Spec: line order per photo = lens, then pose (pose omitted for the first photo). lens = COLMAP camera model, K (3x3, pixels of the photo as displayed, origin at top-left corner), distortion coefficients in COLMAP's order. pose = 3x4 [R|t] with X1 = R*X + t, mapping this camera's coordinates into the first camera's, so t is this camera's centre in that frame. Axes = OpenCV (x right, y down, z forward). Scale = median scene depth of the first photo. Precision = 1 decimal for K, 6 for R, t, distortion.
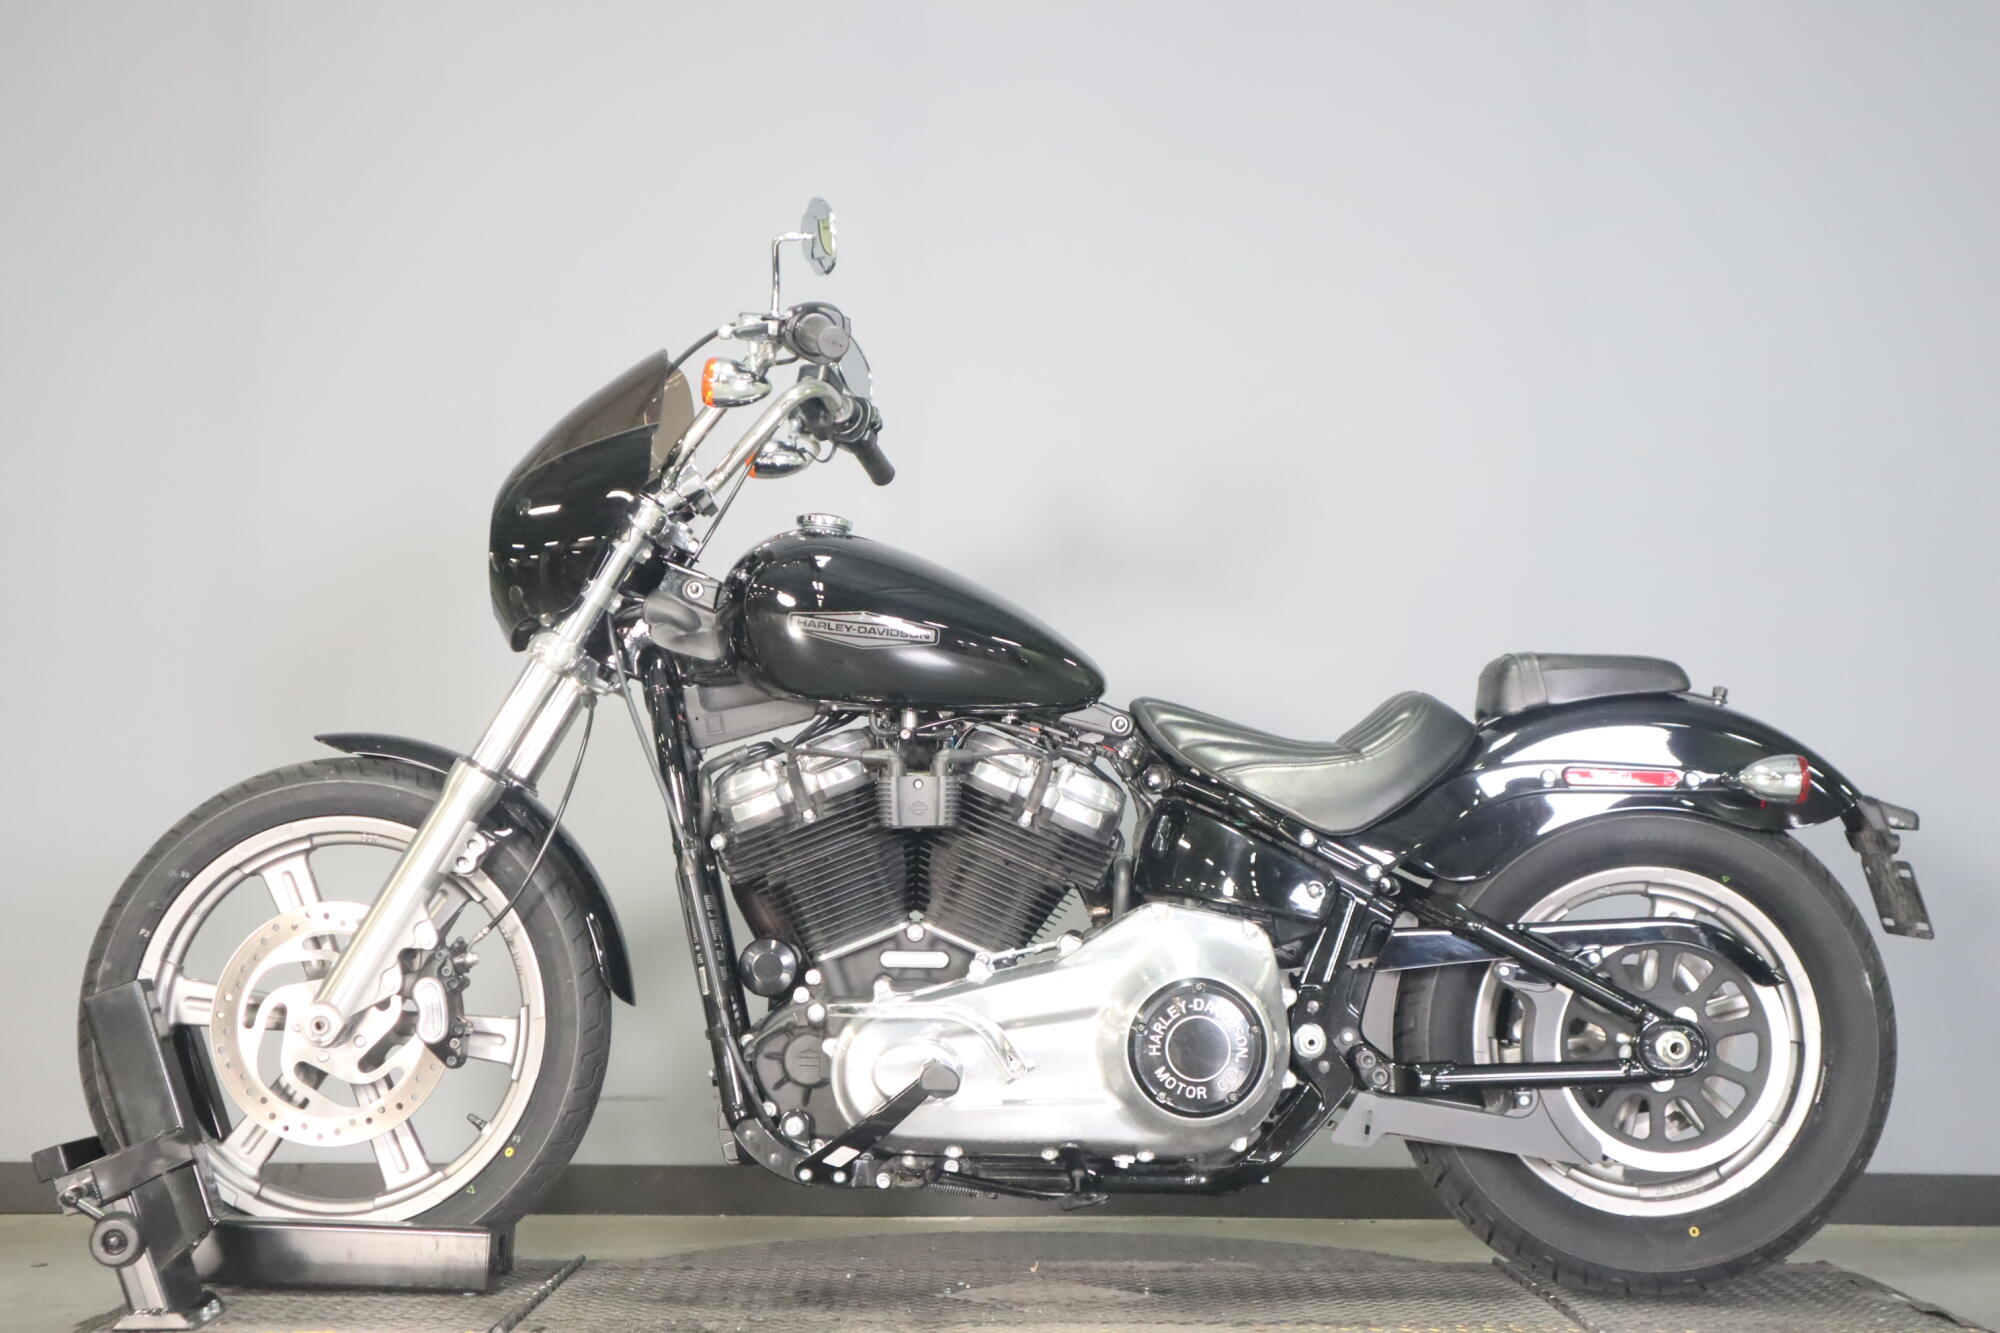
lens RADIAL K [[2740.7, 0, 1002.6], [0, 2740.7, 692.0], [0, 0, 1]] dist [0.022228, -0.019523]
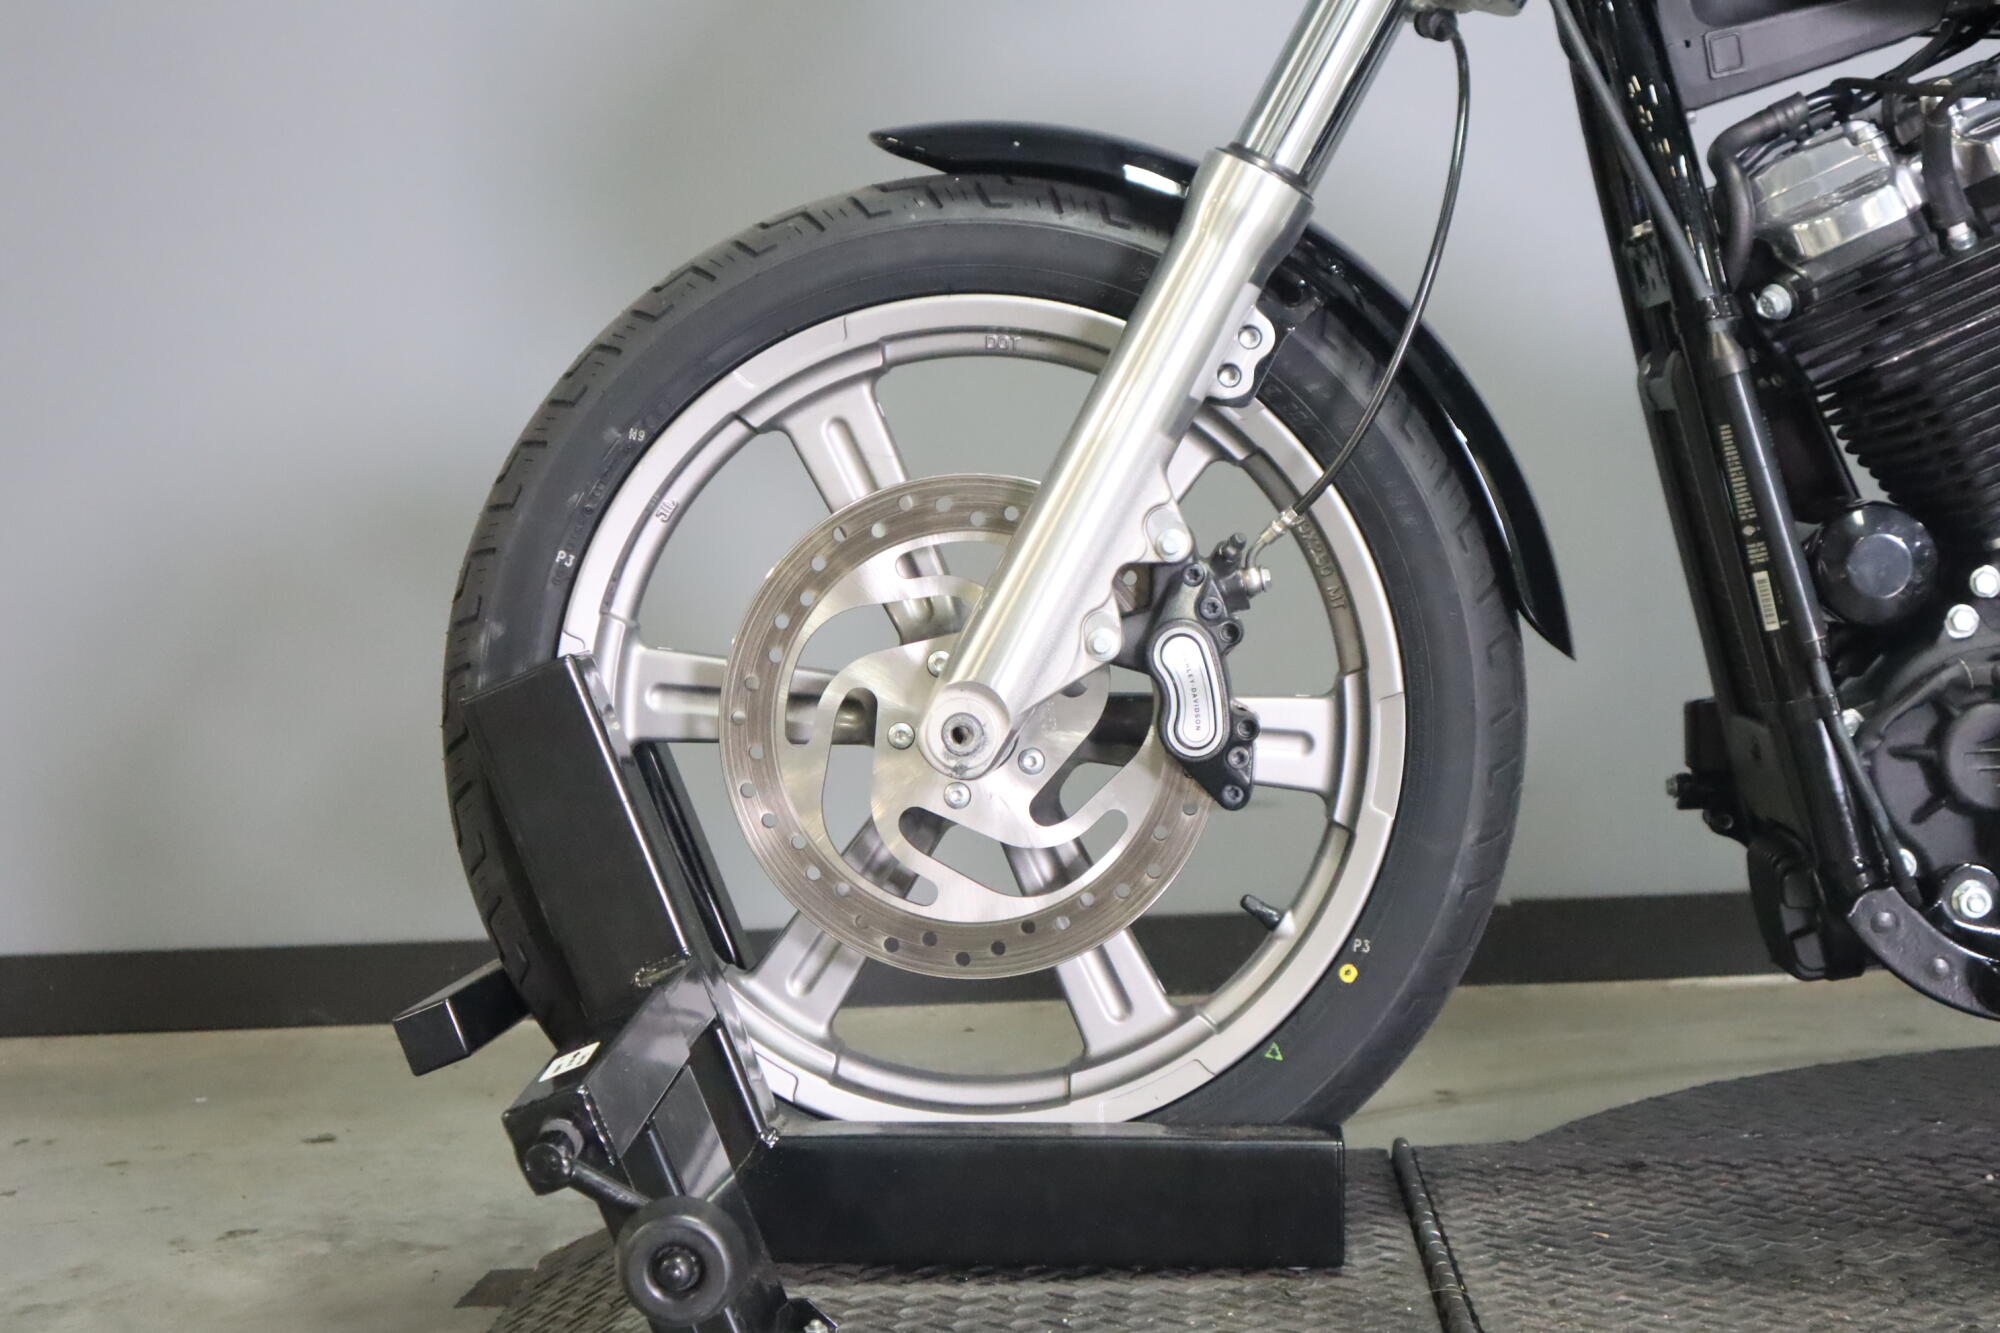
lens RADIAL K [[3258.1, 0, 970.1], [0, 3258.1, 664.4], [0, 0, 1]] dist [0.000933, 0.005802]
pose [[0.994730, -0.047120, -0.091063, -0.191253], [0.058568, 0.990116, 0.127437, 0.037228], [0.084158, -0.132098, 0.987658, 0.437325]]
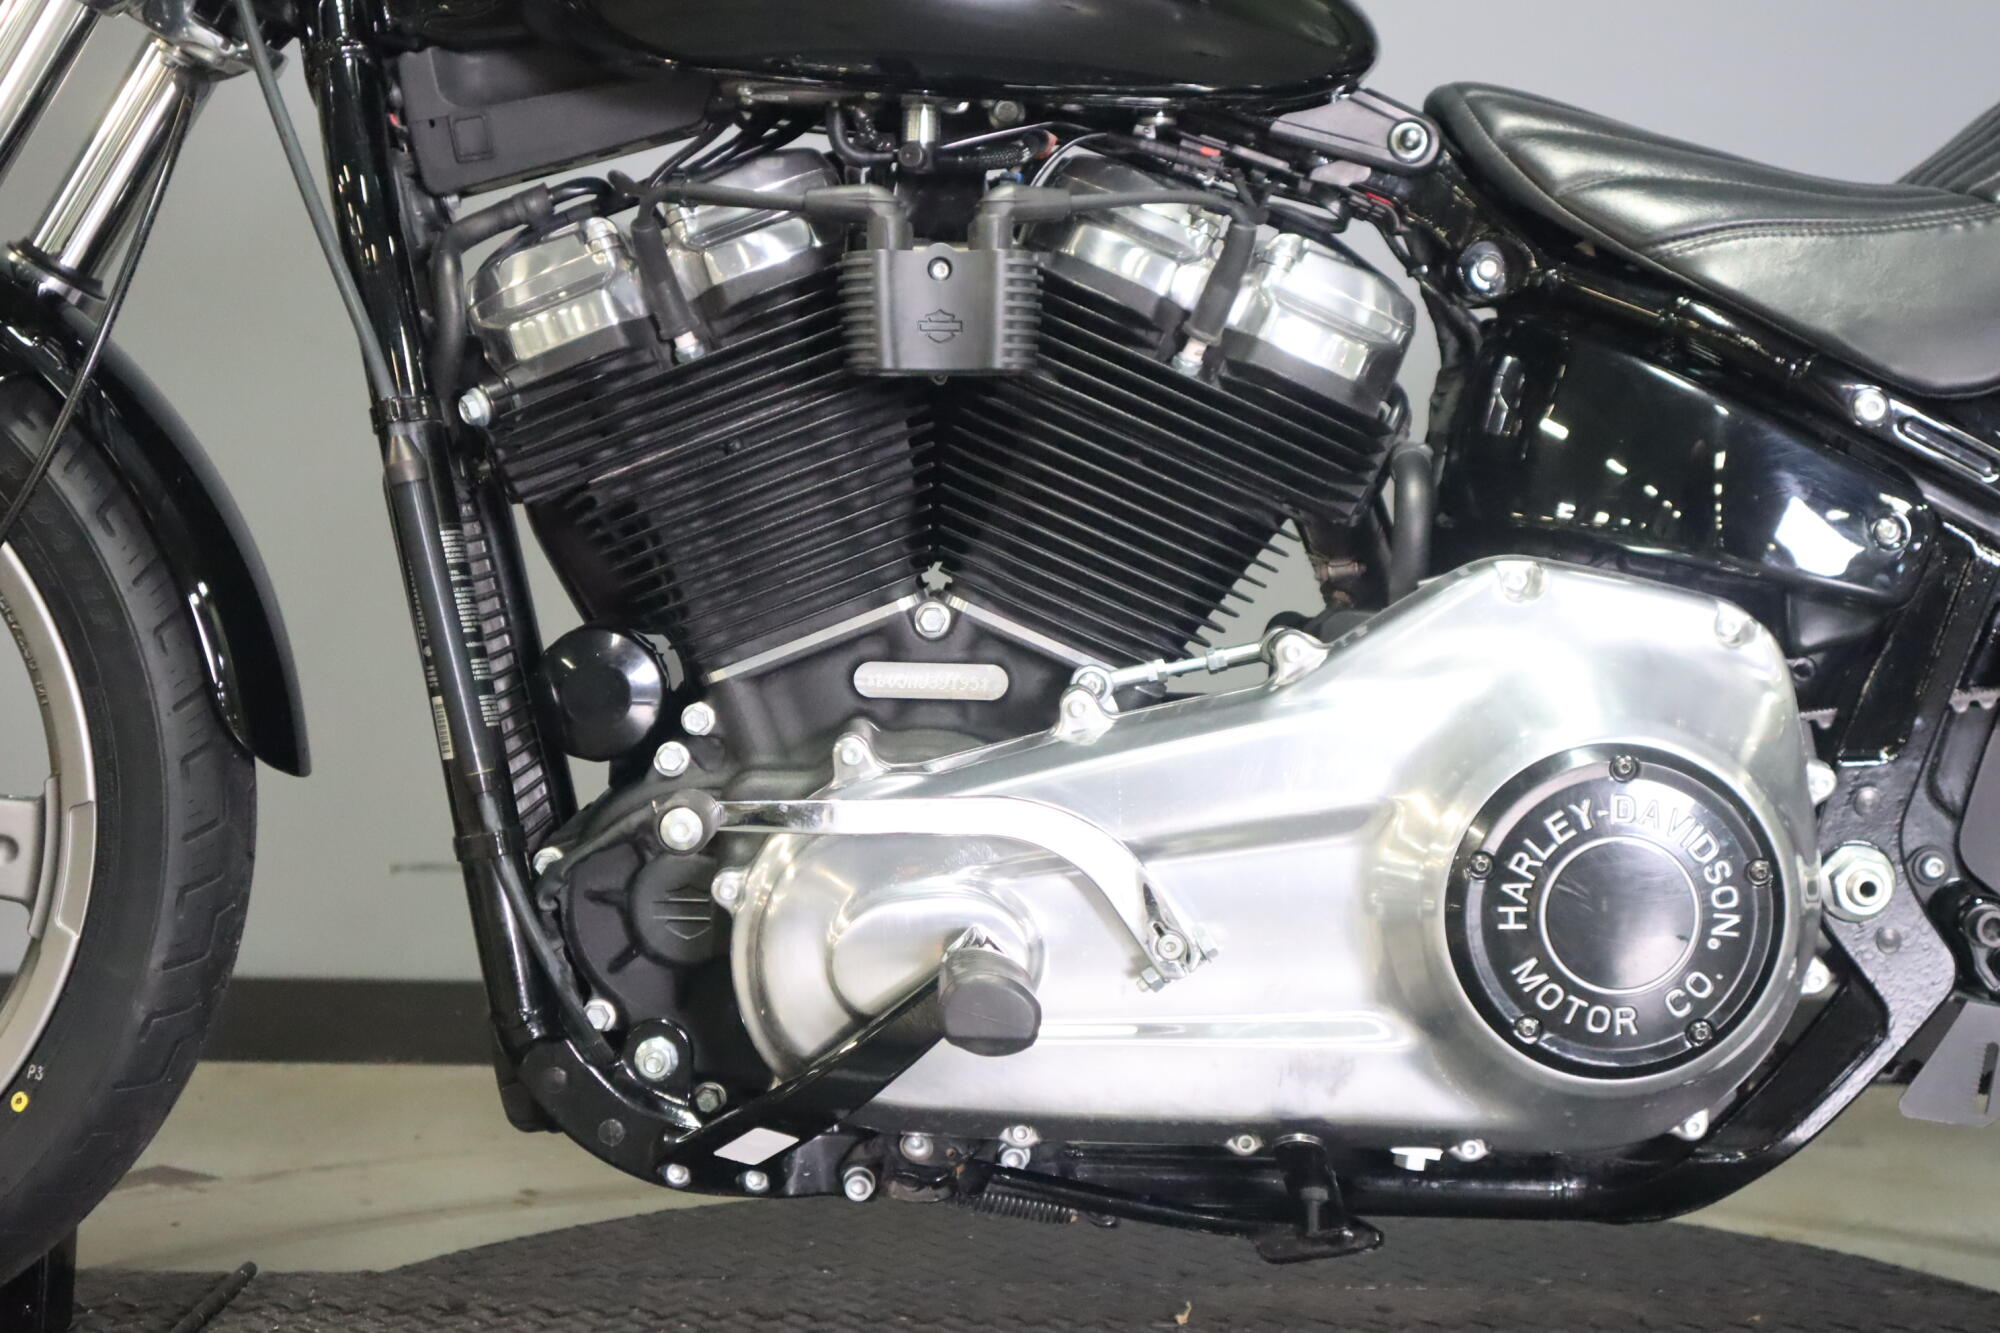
lens RADIAL K [[3258.1, 0, 970.1], [0, 3258.1, 664.4], [0, 0, 1]] dist [0.000933, 0.005802]
pose [[0.999656, 0.007908, -0.025015, -0.013122], [-0.004733, 0.992204, 0.124533, 0.030707], [0.025805, -0.124372, 0.991900, 0.488702]]
